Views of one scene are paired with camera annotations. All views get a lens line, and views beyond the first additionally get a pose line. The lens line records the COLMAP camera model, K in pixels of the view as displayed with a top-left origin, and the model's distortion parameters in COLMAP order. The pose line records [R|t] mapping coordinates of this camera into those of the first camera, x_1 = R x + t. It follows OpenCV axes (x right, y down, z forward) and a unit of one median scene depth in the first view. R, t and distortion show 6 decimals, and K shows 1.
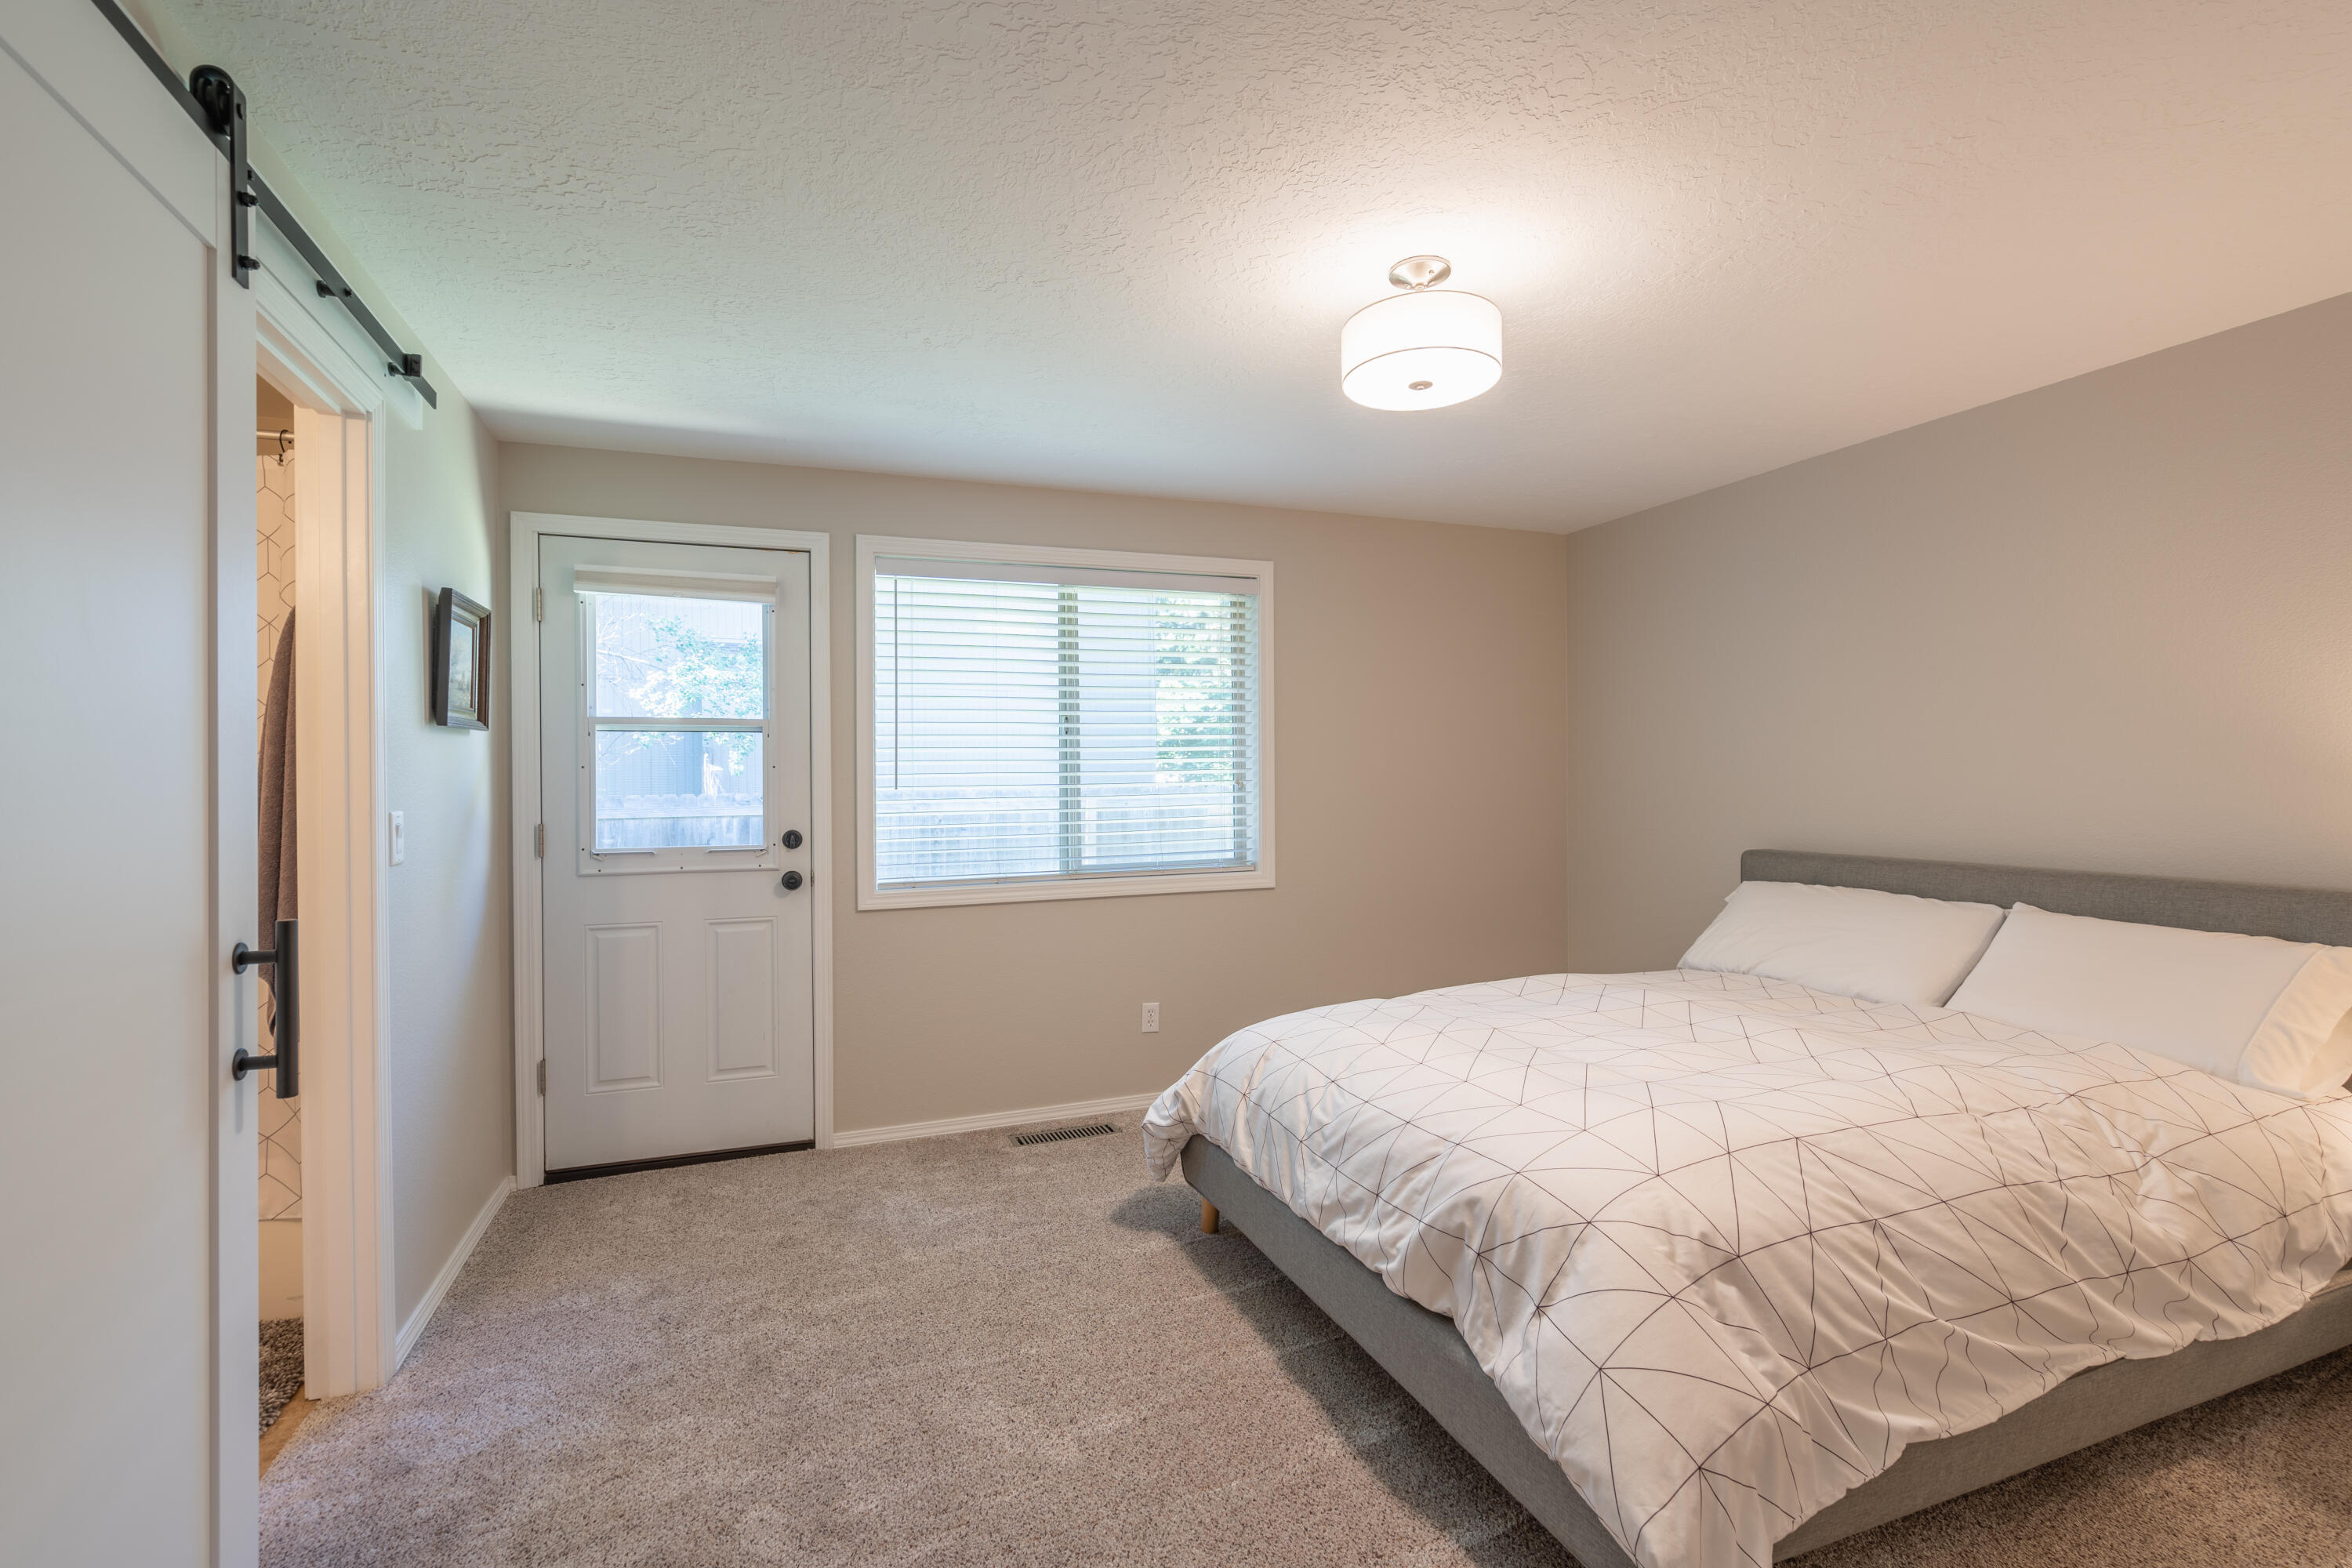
lens RADIAL K [[1058.4, 0, 1176.0], [0, 1058.4, 785.9], [0, 0, 1]] dist [-0.004823, 0.001700]
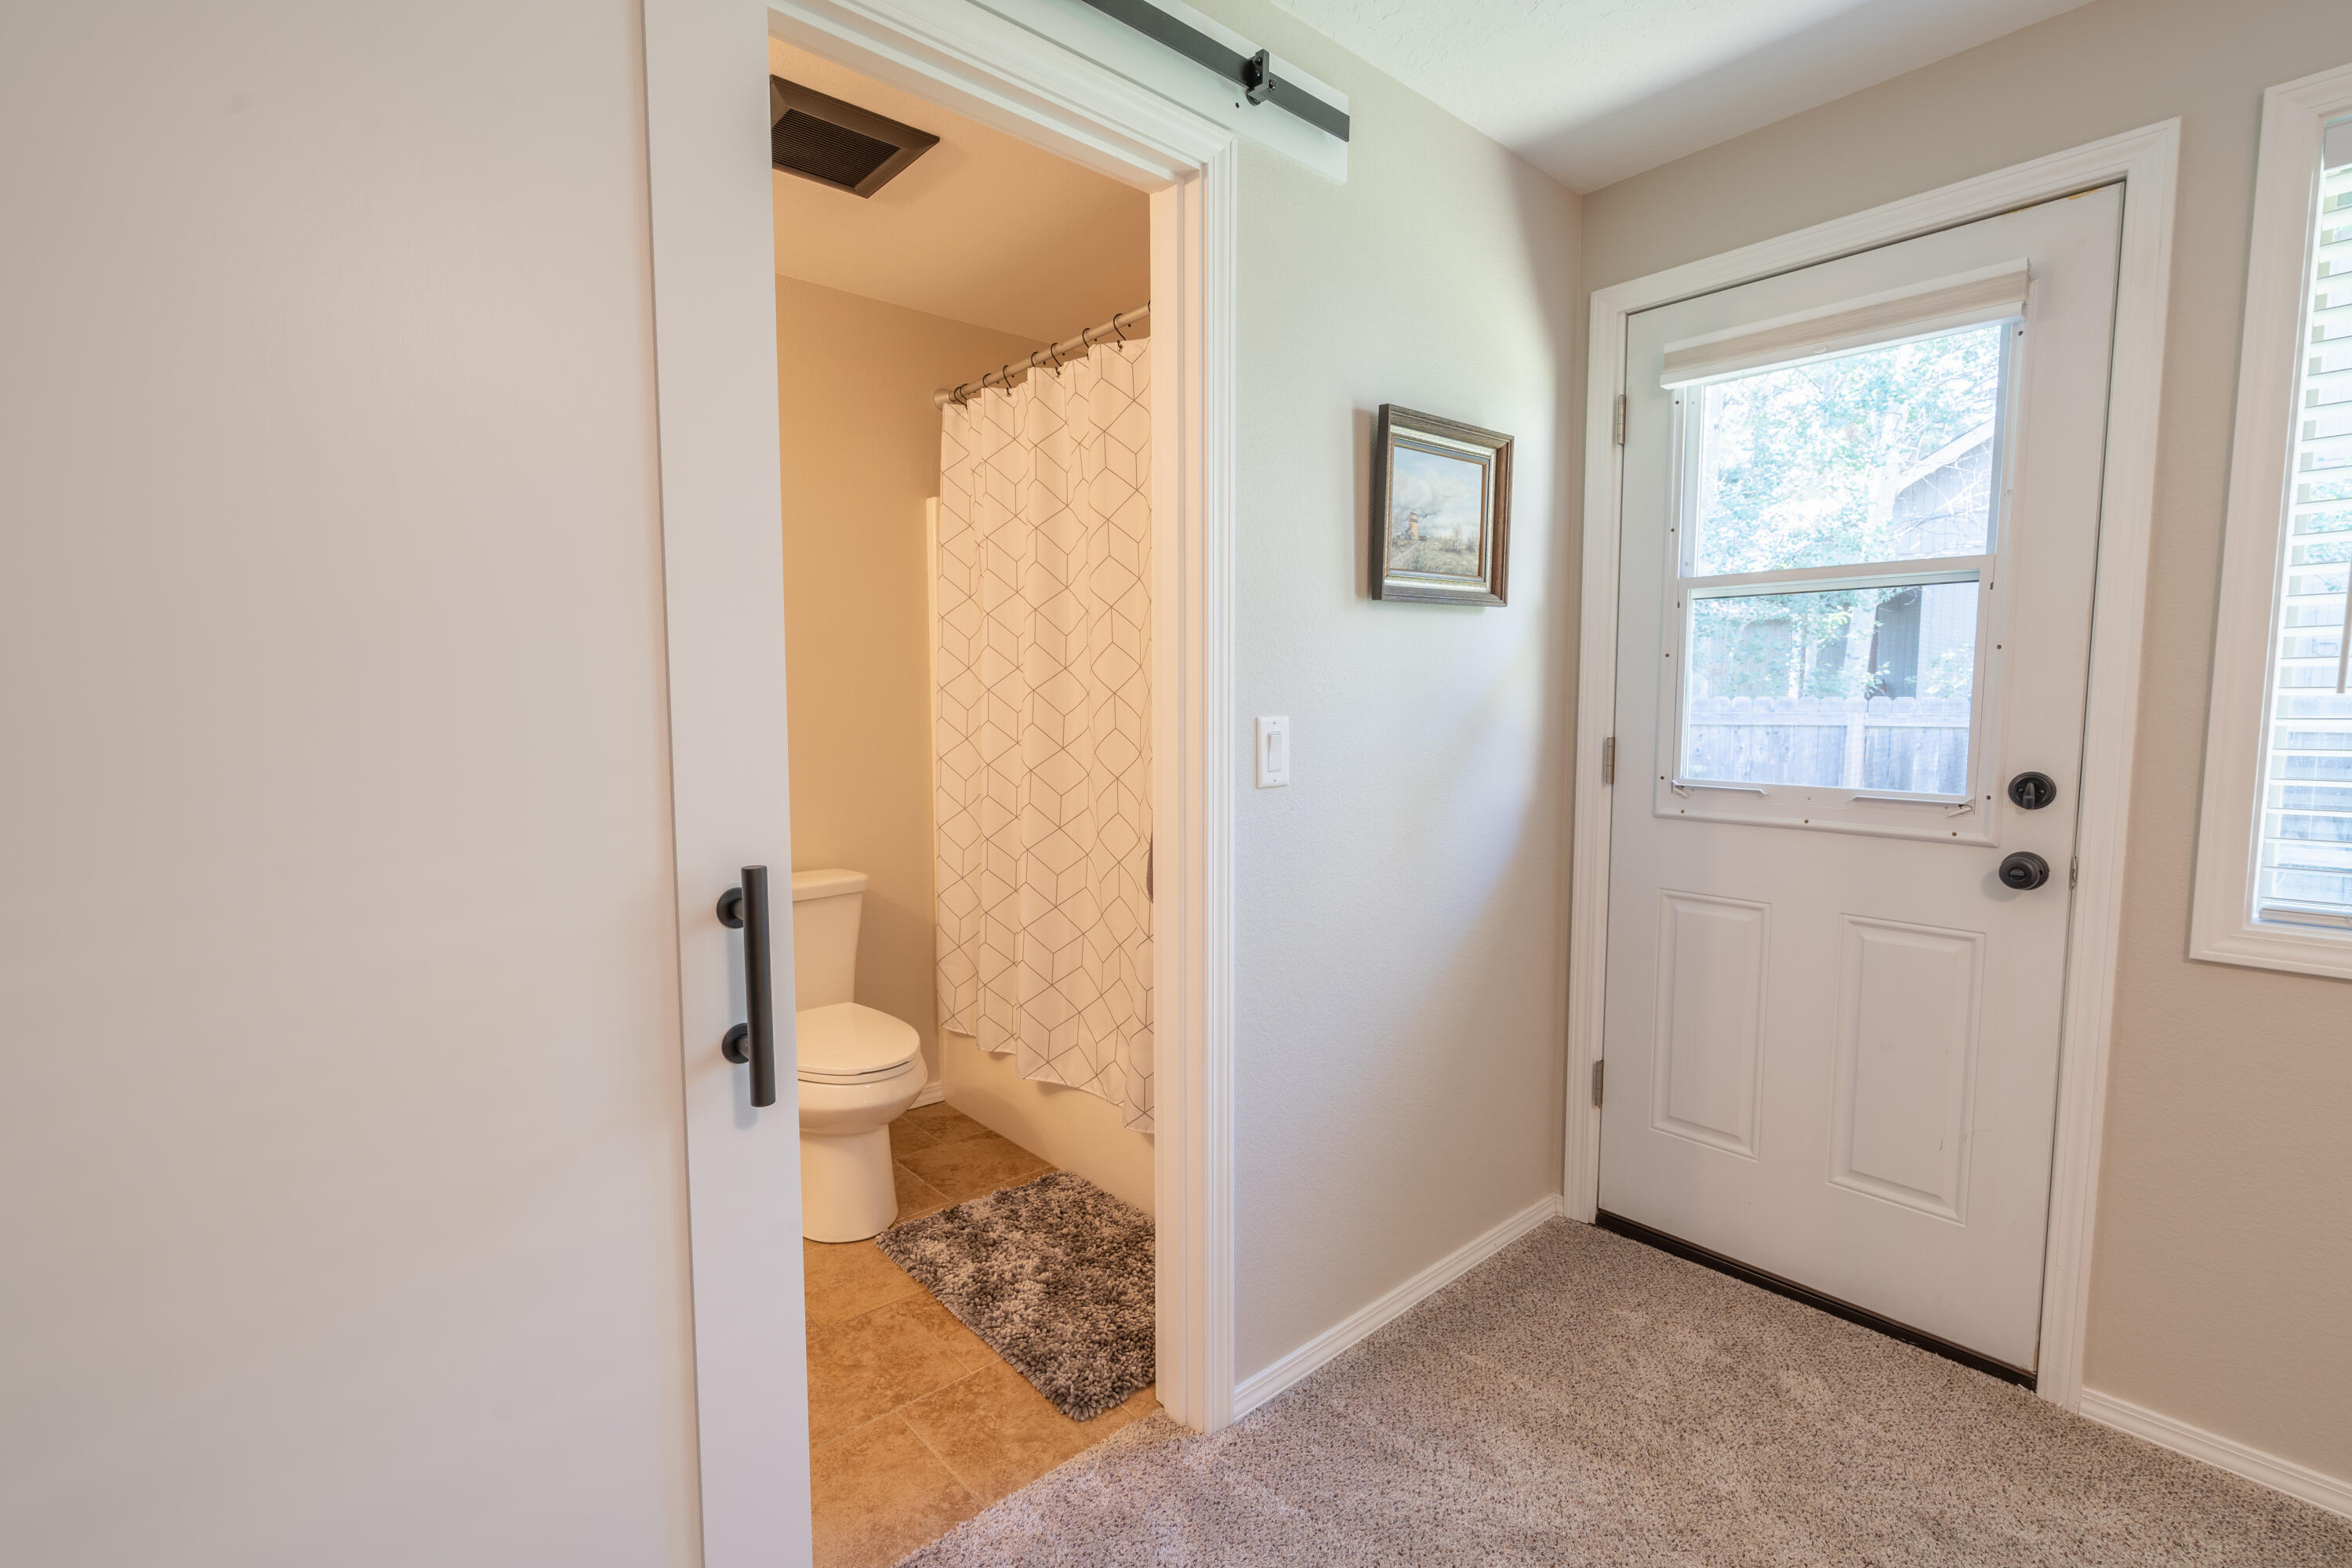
lens RADIAL K [[1058.4, 0, 1177.4], [0, 1058.4, 785.3], [0, 0, 1]] dist [-0.004823, 0.001700]
pose [[0.349548, 0.089831, -0.932602, -0.037455], [-0.002355, 0.995474, 0.095005, 0.001417], [0.936916, -0.031012, 0.348177, 0.471083]]
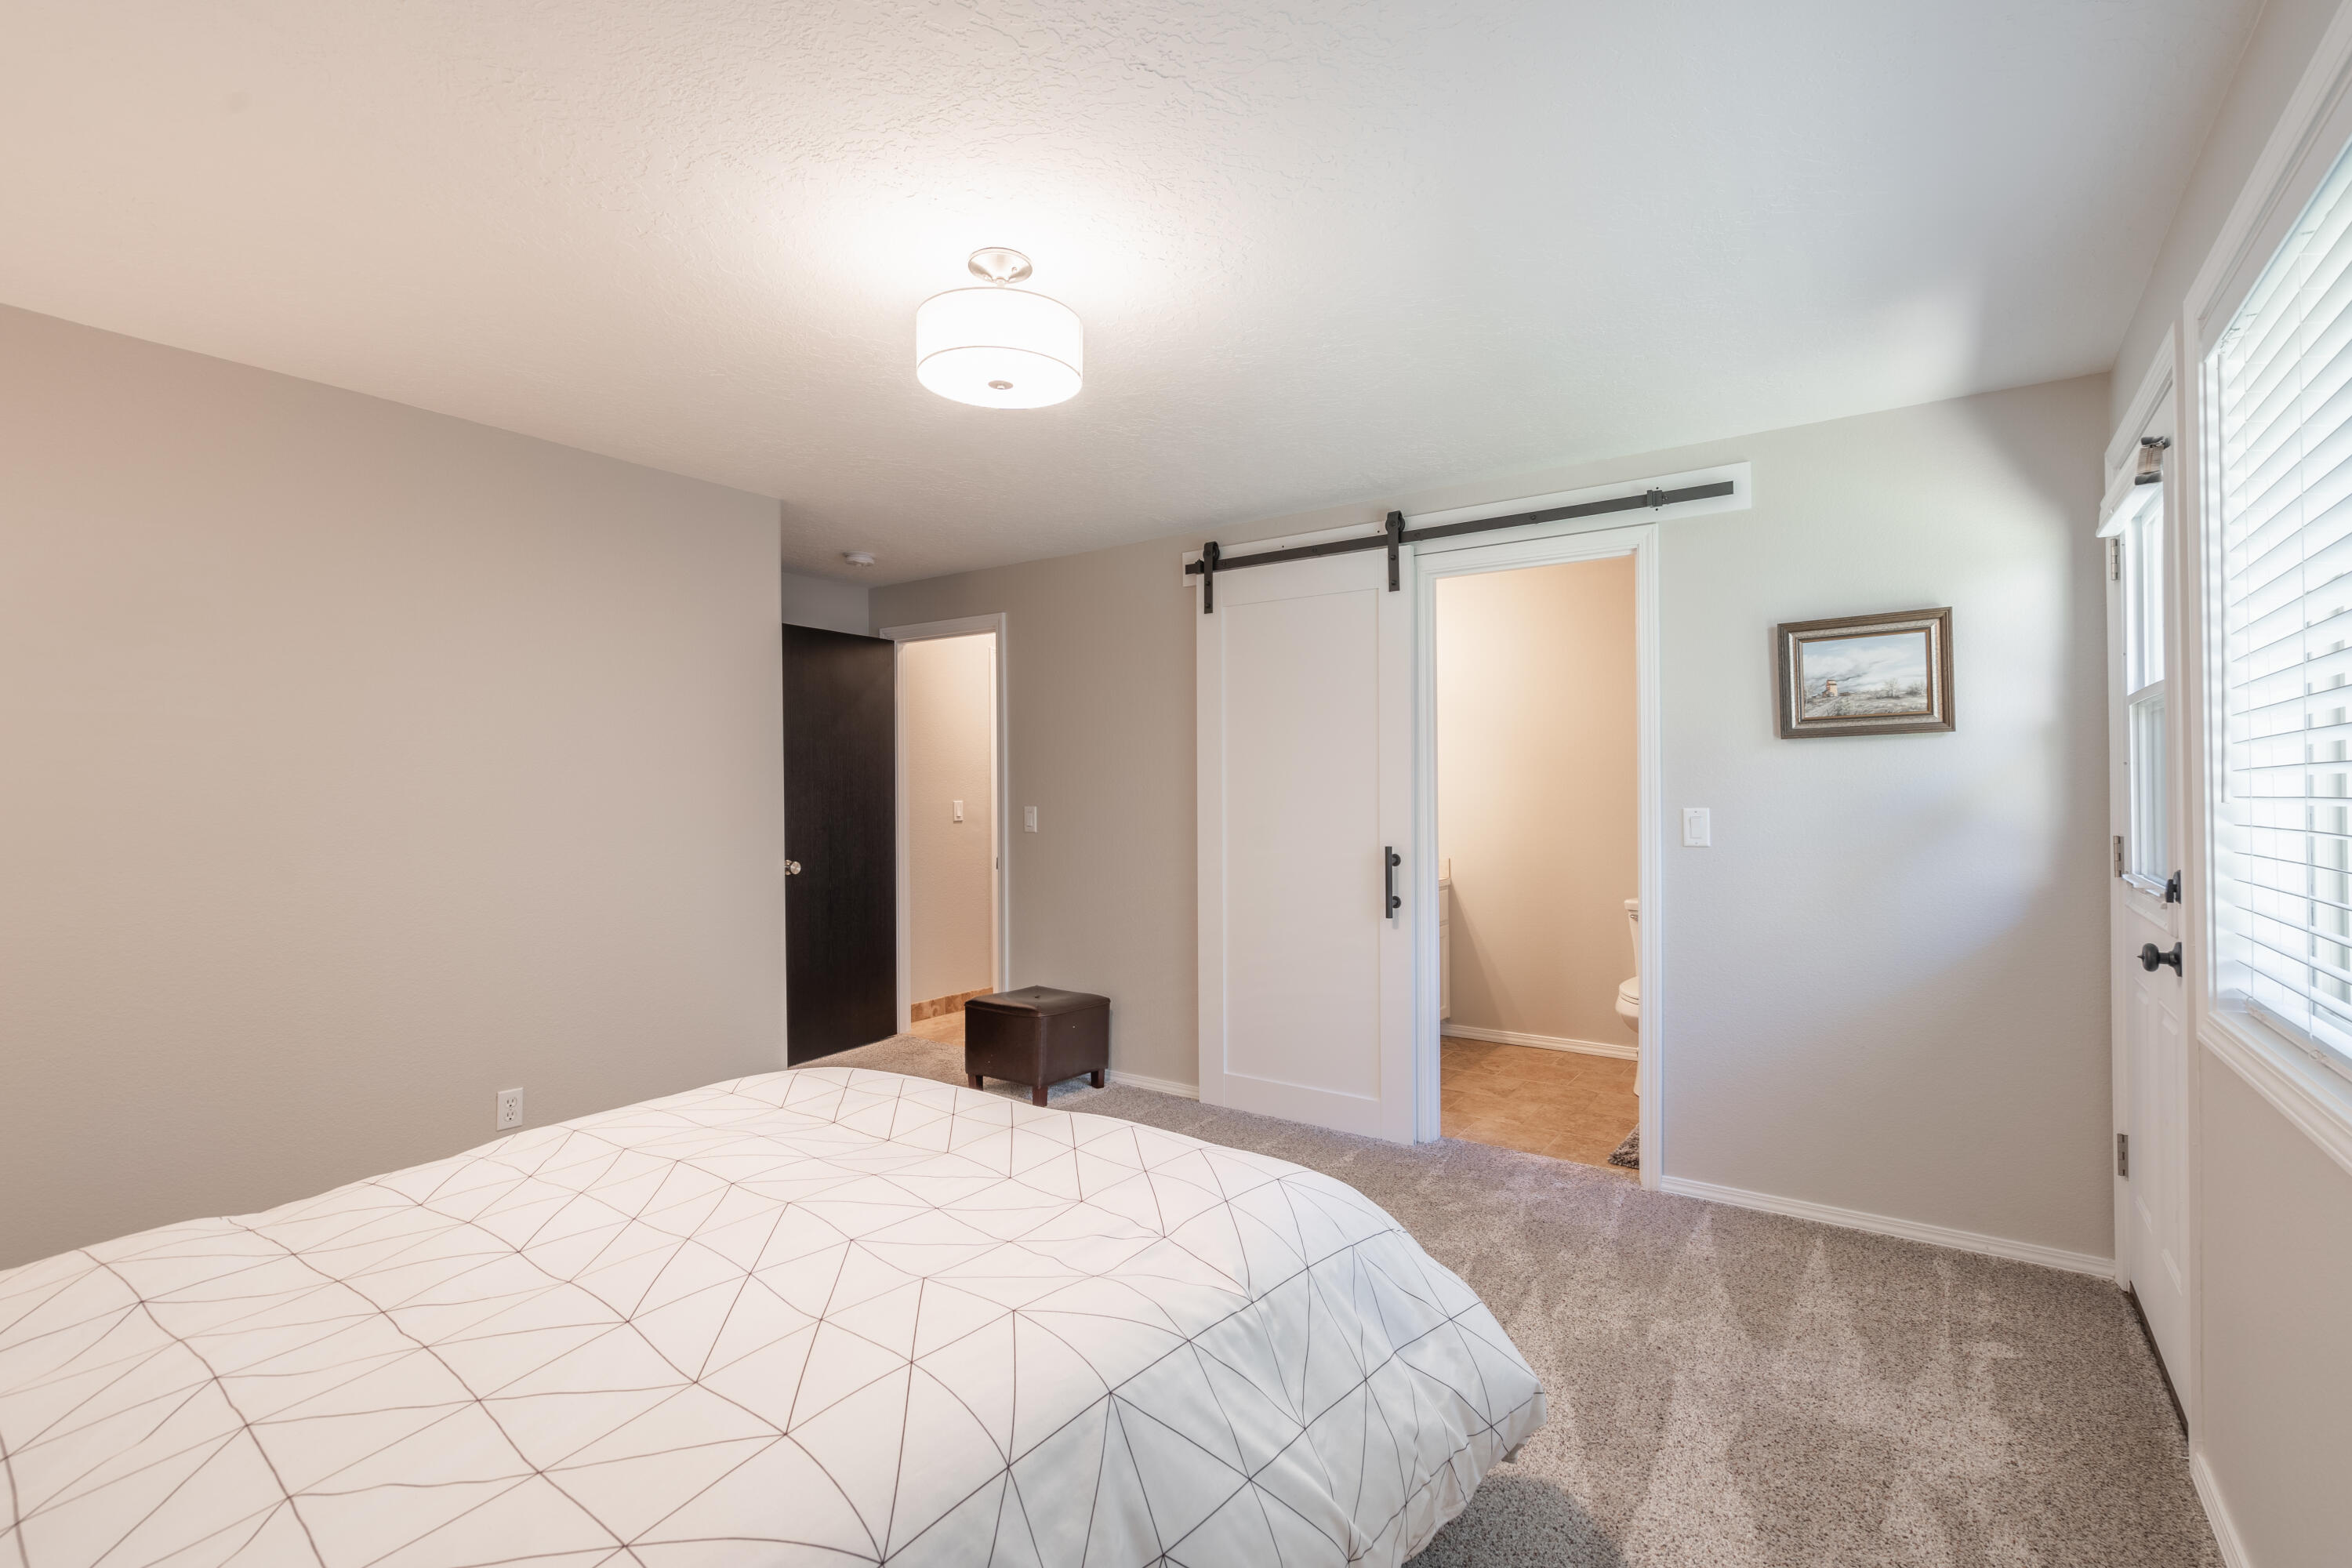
lens RADIAL K [[1058.4, 0, 1171.2], [0, 1058.4, 784.8], [0, 0, 1]] dist [-0.004823, 0.001700]
pose [[-0.835033, 0.008455, -0.550136, 0.422285], [0.010277, 0.999947, -0.000230, -0.008971], [0.550104, -0.005846, -0.835075, 1.249128]]
